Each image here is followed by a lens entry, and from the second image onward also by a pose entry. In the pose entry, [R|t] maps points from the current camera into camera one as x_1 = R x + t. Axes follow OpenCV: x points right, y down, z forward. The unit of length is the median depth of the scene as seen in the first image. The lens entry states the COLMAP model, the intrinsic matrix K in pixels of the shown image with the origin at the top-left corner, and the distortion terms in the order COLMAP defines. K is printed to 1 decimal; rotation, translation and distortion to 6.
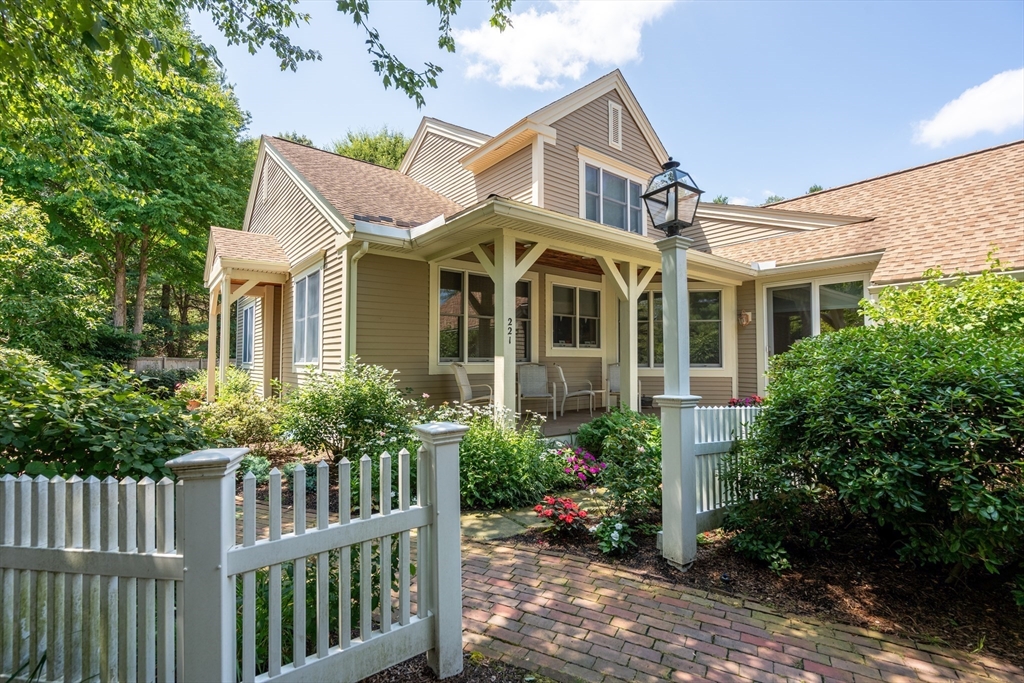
lens RADIAL K [[472.2, 0, 512.0], [0, 472.2, 341.5], [0, 0, 1]] dist [-0.058882, 0.023337]
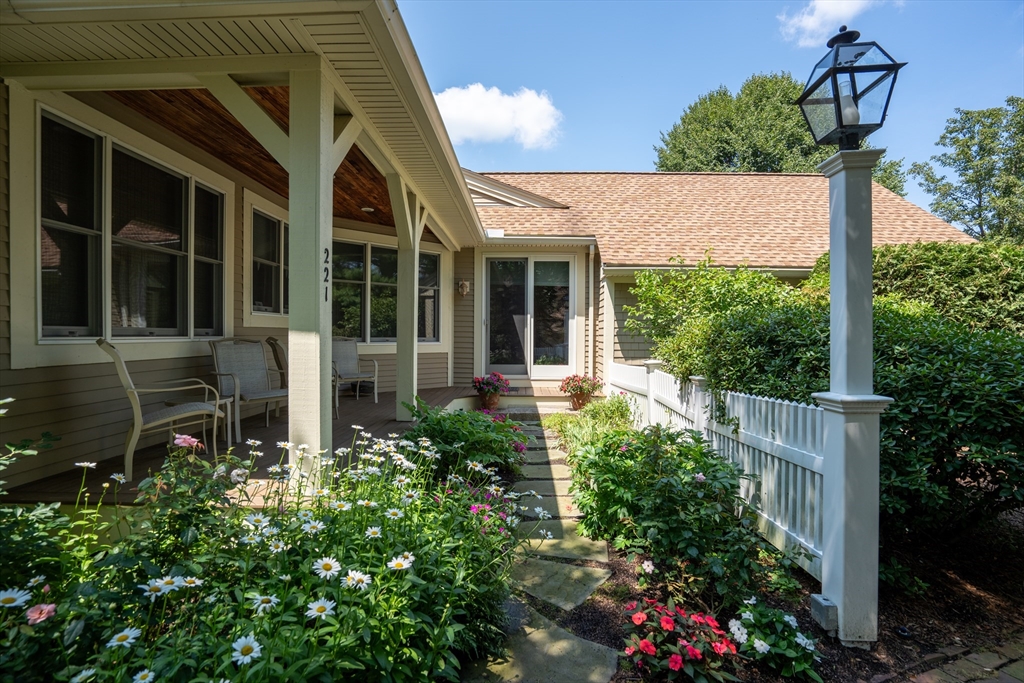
lens RADIAL K [[472.2, 0, 512.0], [0, 472.2, 341.5], [0, 0, 1]] dist [-0.058882, 0.023337]
pose [[0.631113, -0.008825, 0.775641, -0.169933], [-0.039970, 0.998237, 0.043880, 0.011317], [-0.774660, -0.058696, 0.629648, 0.359694]]
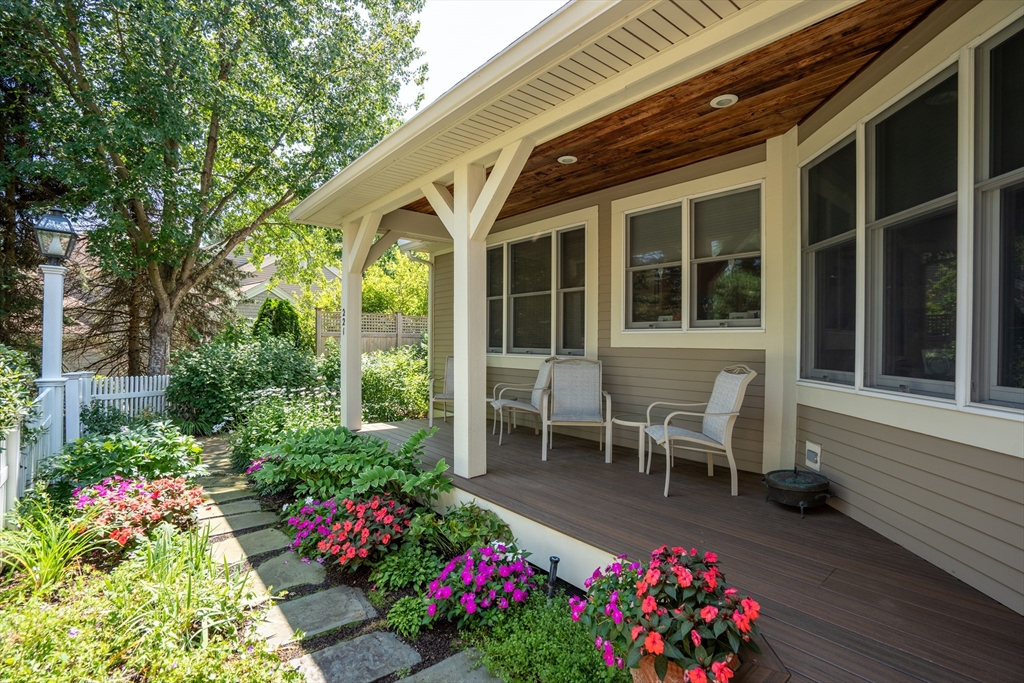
lens RADIAL K [[472.2, 0, 512.0], [0, 472.2, 341.5], [0, 0, 1]] dist [-0.058882, 0.023337]
pose [[0.038145, 0.006037, -0.999254, 0.636537], [0.041688, 0.999102, 0.007627, 0.016210], [0.998402, -0.041947, 0.037859, 0.854482]]
